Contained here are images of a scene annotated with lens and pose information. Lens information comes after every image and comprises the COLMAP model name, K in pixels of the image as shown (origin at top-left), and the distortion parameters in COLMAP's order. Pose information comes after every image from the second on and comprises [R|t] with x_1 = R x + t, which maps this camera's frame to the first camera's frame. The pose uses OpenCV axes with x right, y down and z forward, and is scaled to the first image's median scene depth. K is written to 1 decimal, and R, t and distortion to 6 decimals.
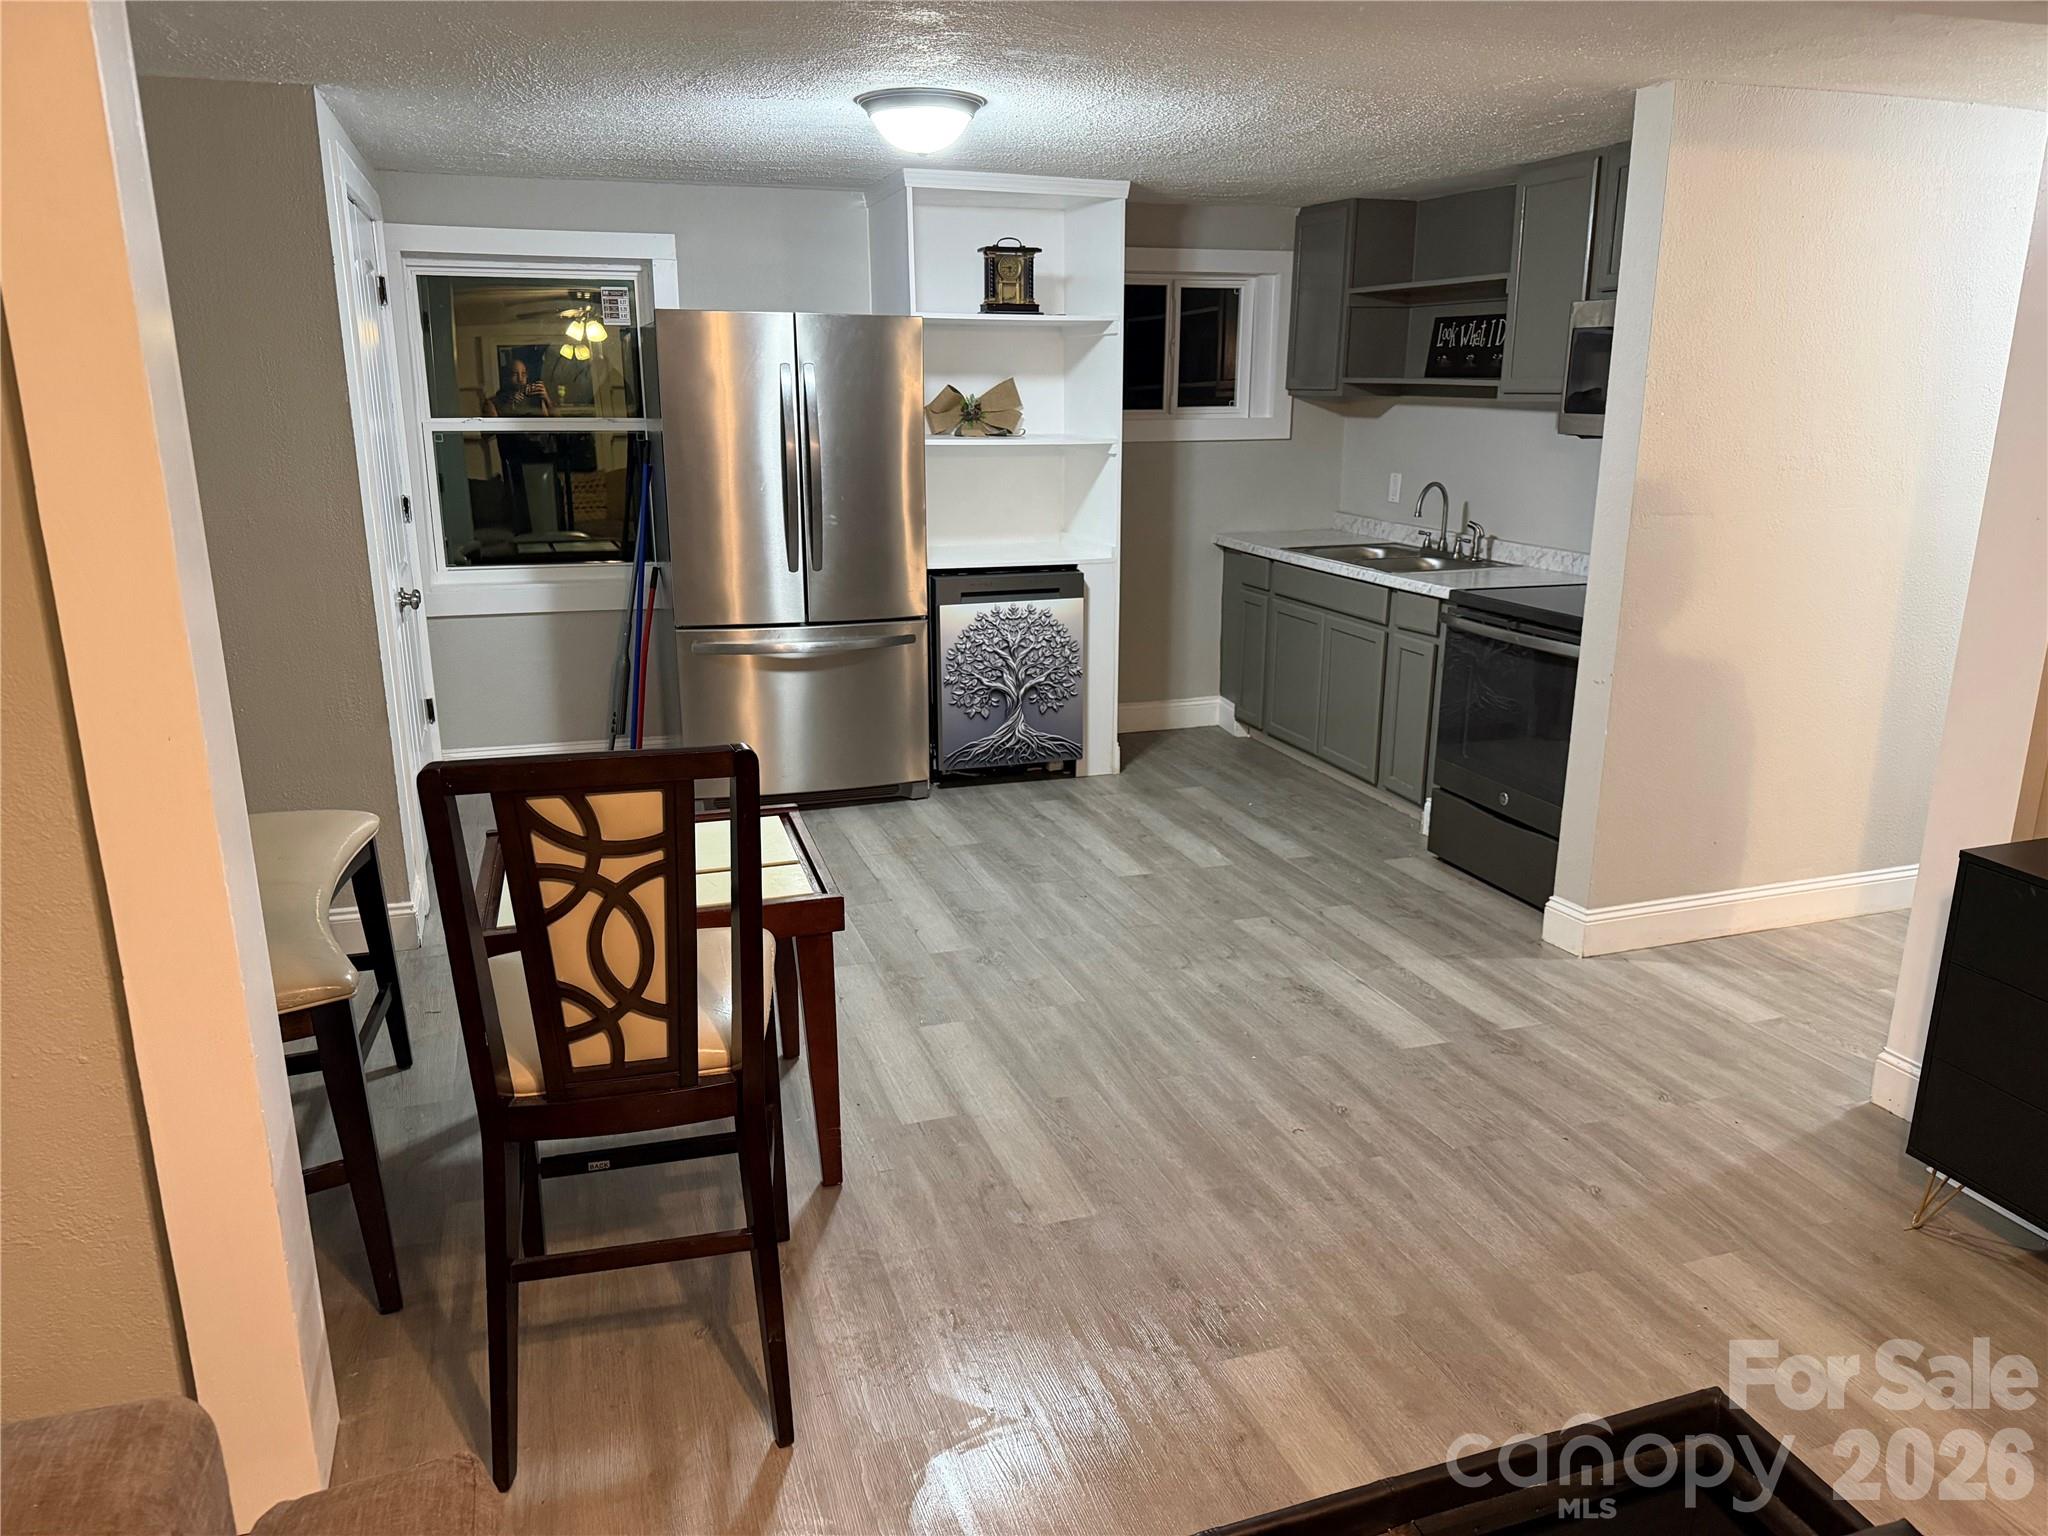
lens RADIAL K [[1427.4, 0, 1024.6], [0, 1427.4, 778.8], [0, 0, 1]] dist [0.149086, -0.250882]
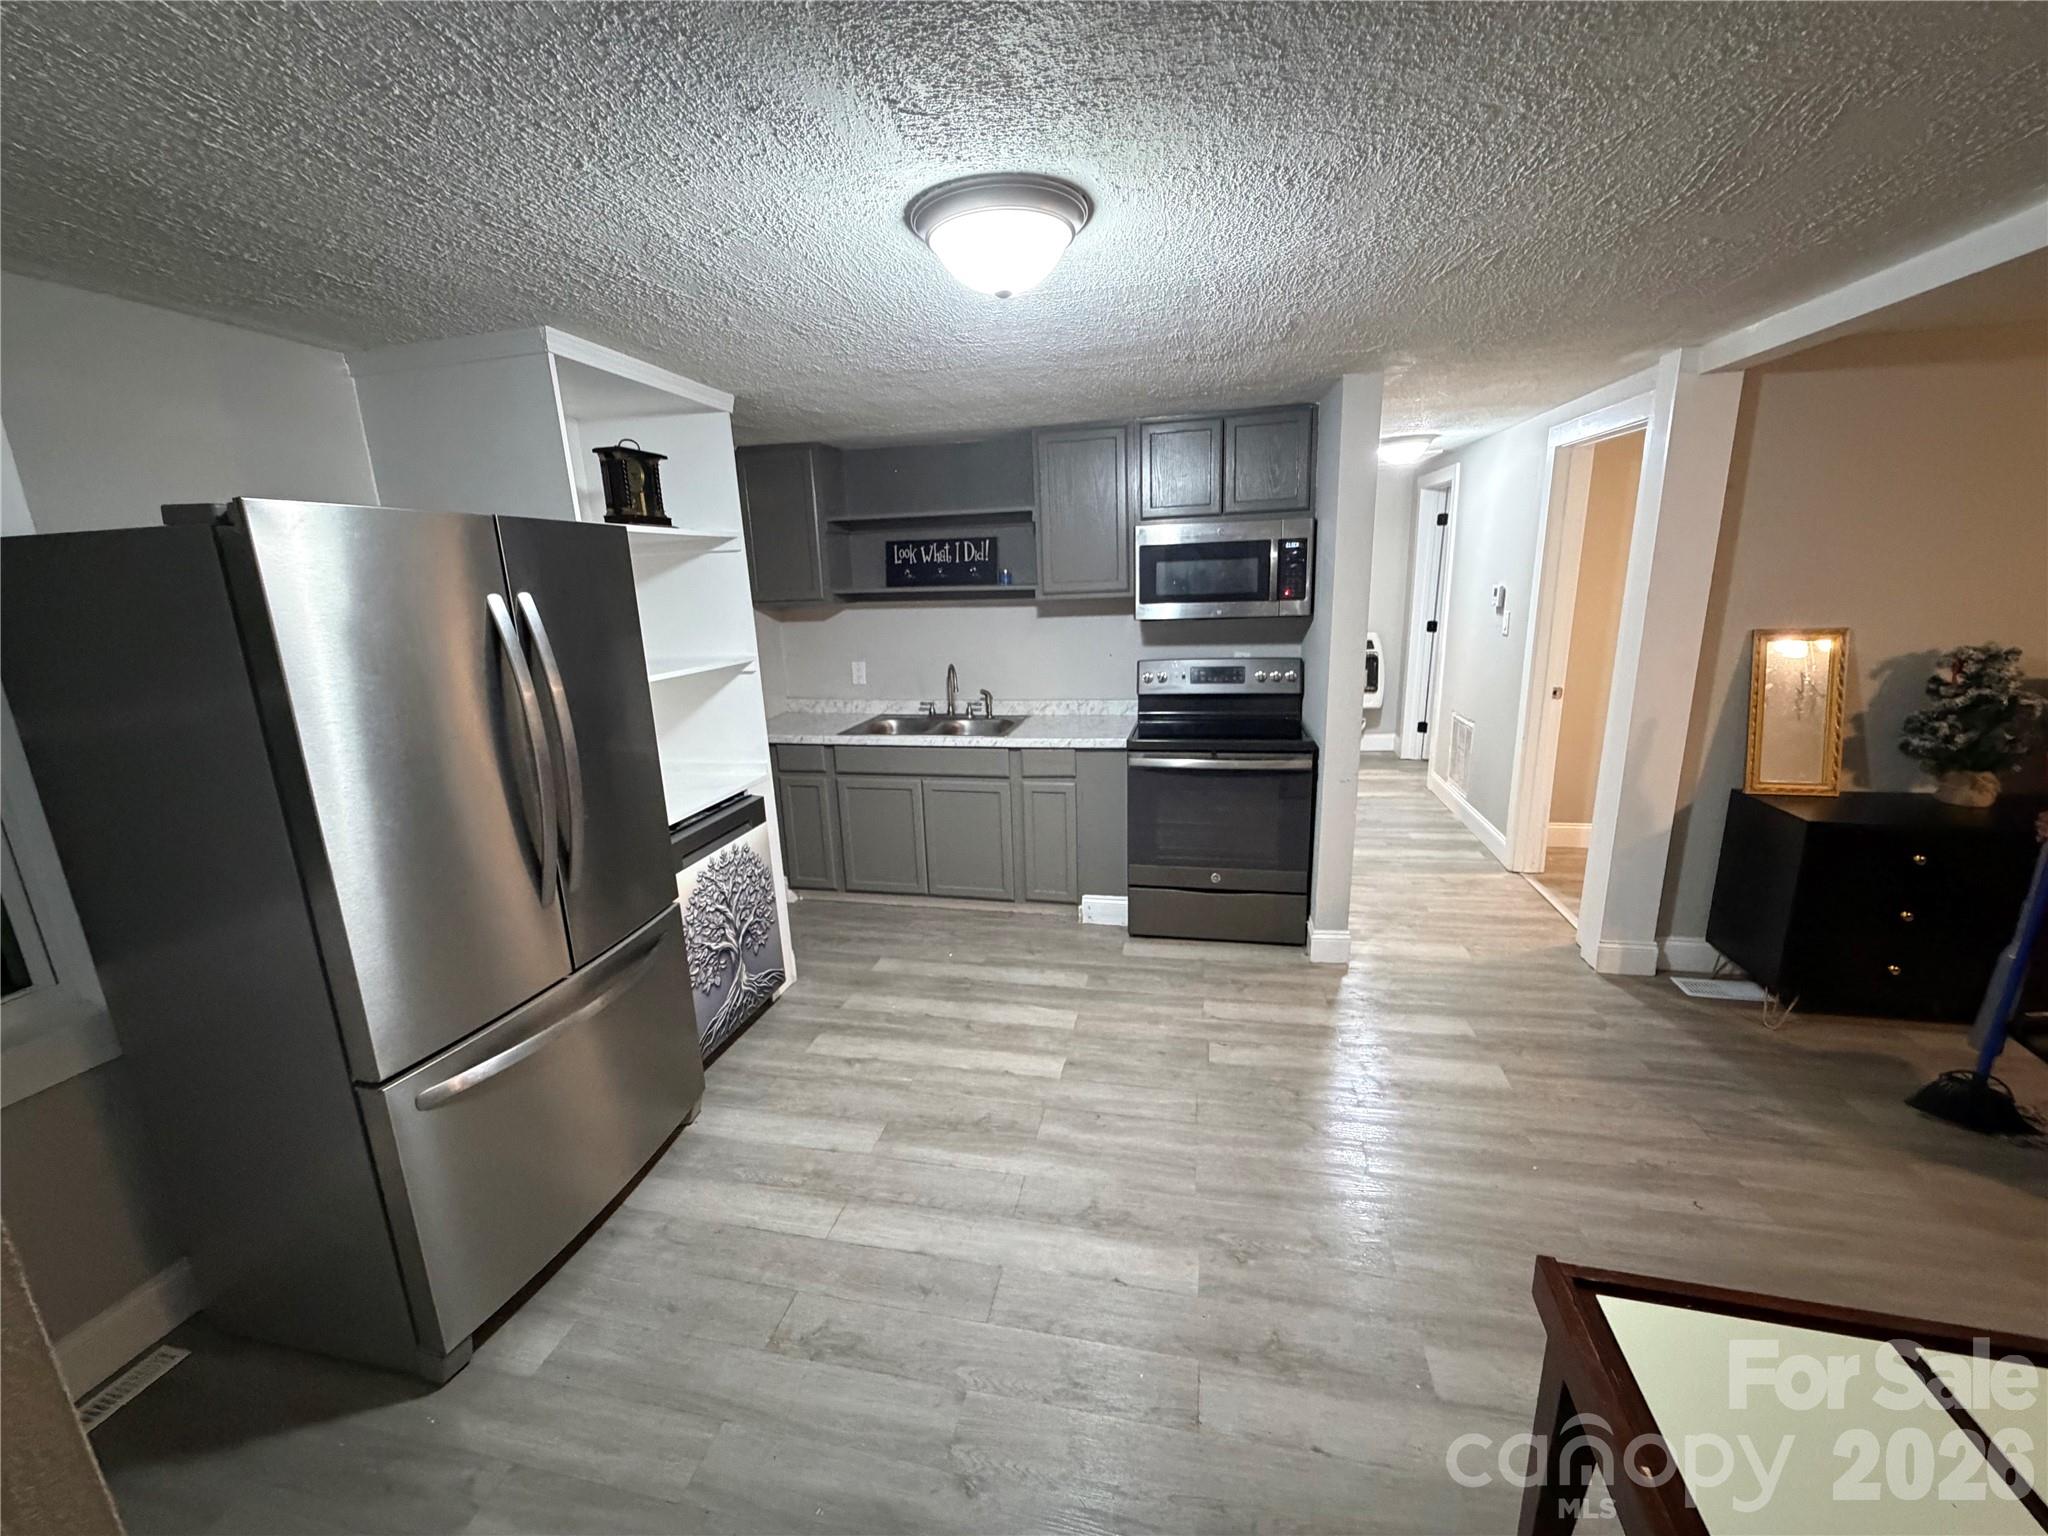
lens RADIAL K [[816.9, 0, 1019.5], [0, 816.9, 767.9], [0, 0, 1]] dist [0.000193, 0.000101]
pose [[0.518414, -0.219059, 0.826595, -0.310940], [0.263539, 0.960510, 0.089265, -0.165138], [-0.813507, 0.171564, 0.555673, 0.560934]]
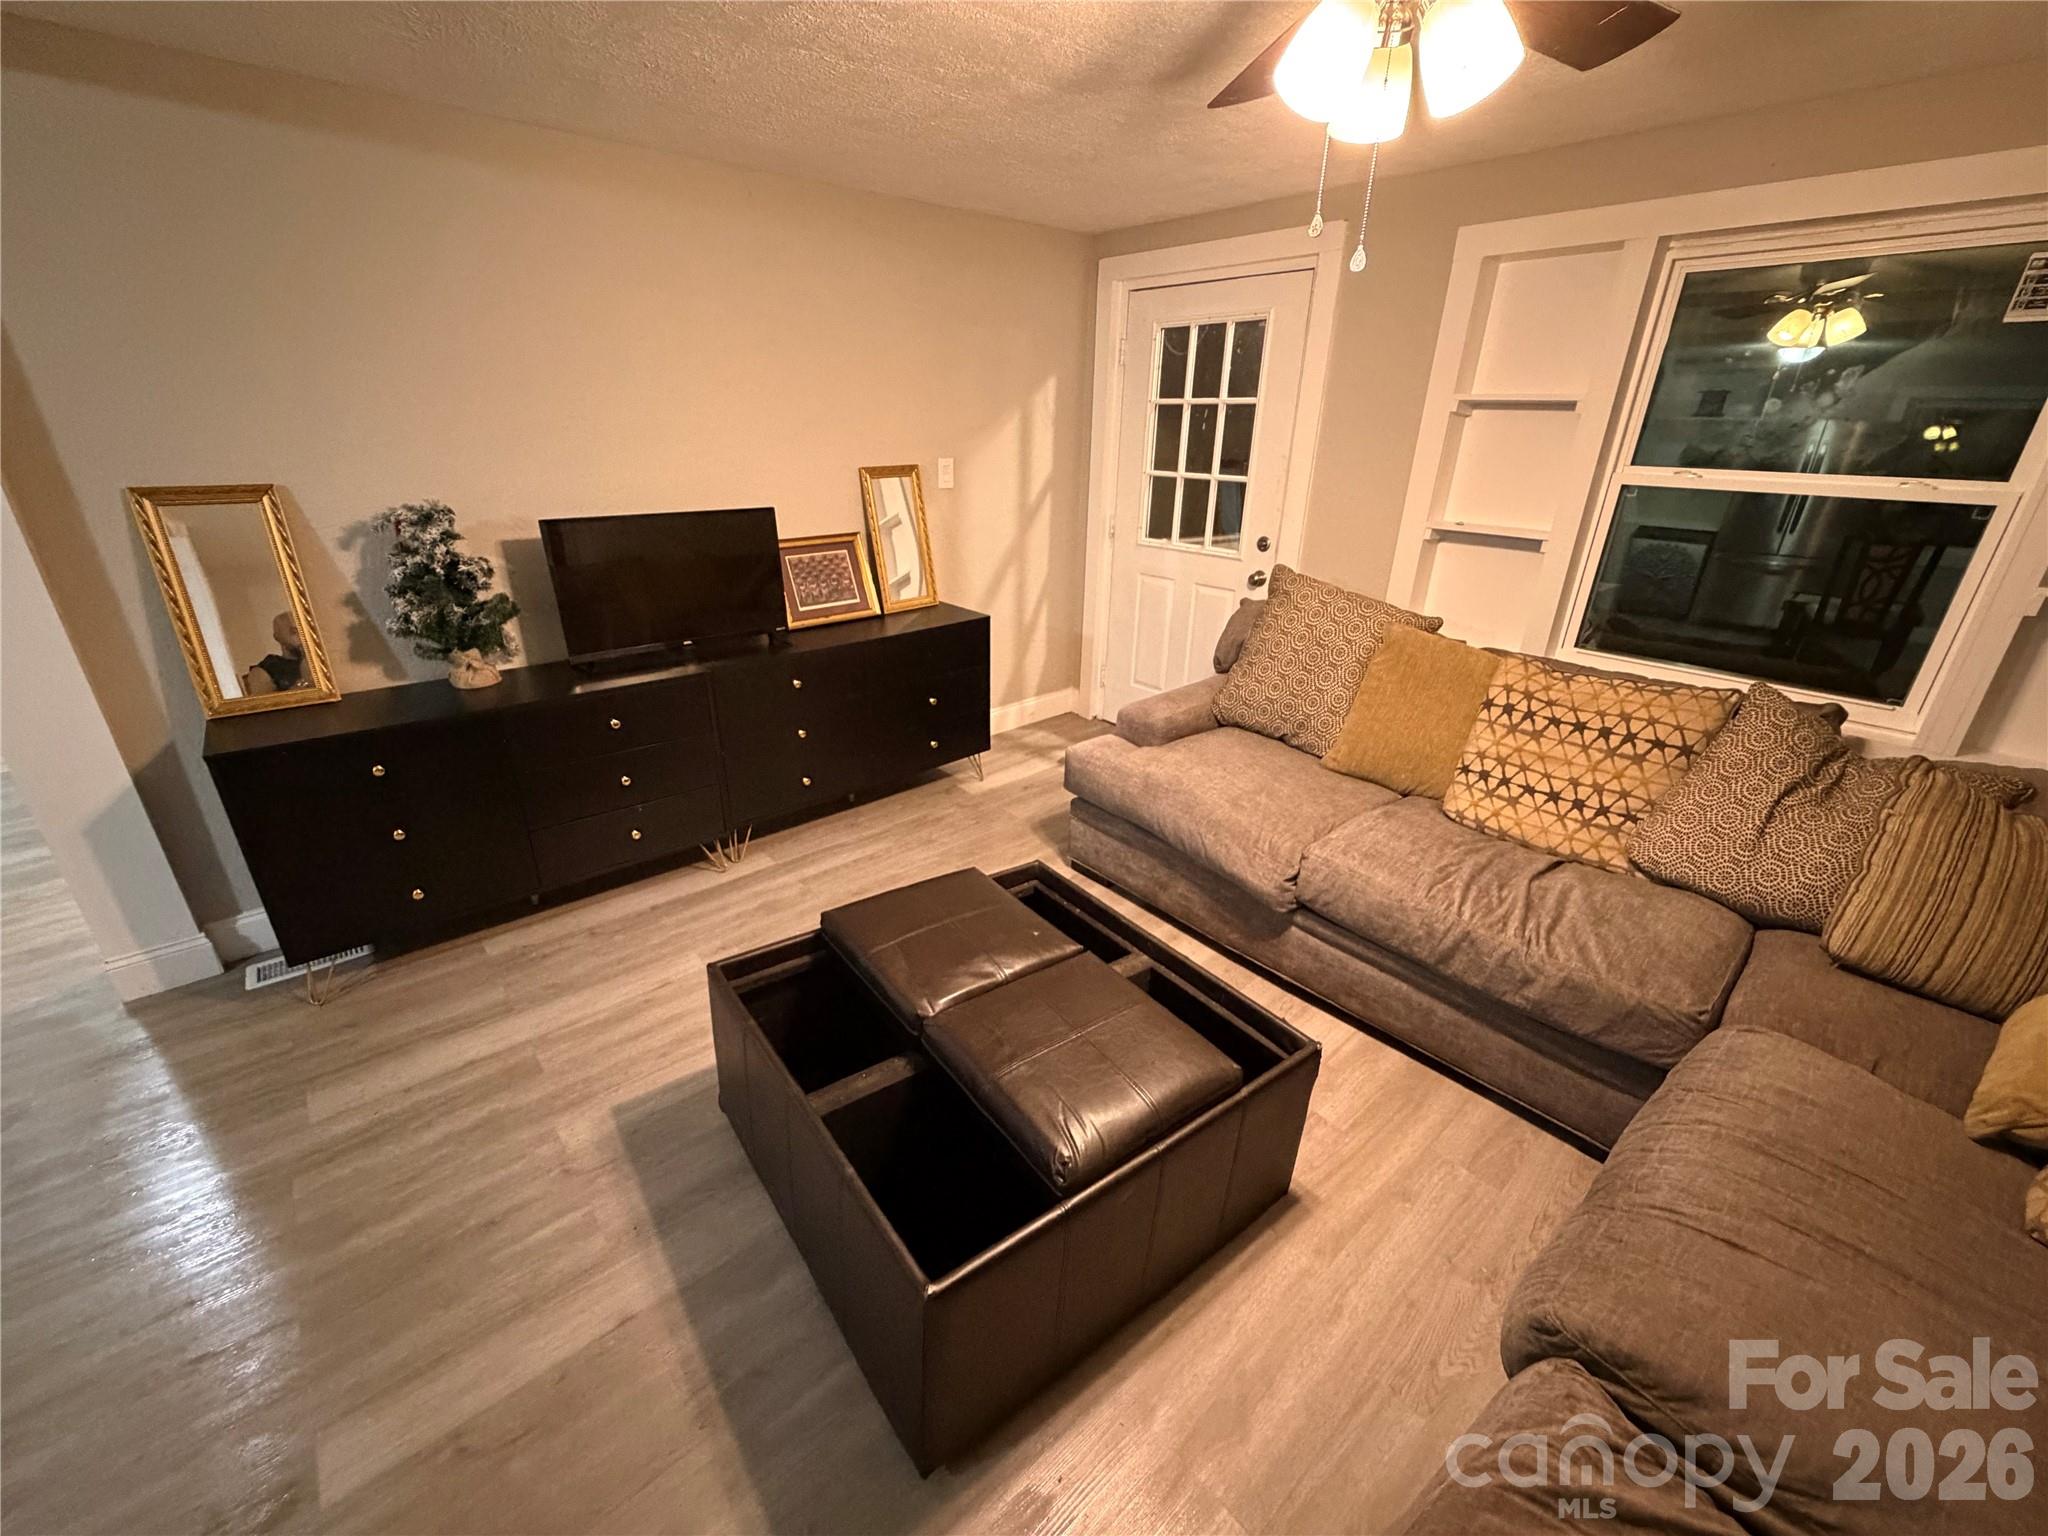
lens RADIAL K [[816.9, 0, 1019.5], [0, 816.9, 767.9], [0, 0, 1]] dist [0.000193, 0.000101]
pose [[-0.380744, -0.364694, 0.849725, -0.125269], [0.230391, 0.852544, 0.469137, -0.054484], [-0.895519, 0.374390, -0.240579, 0.238366]]
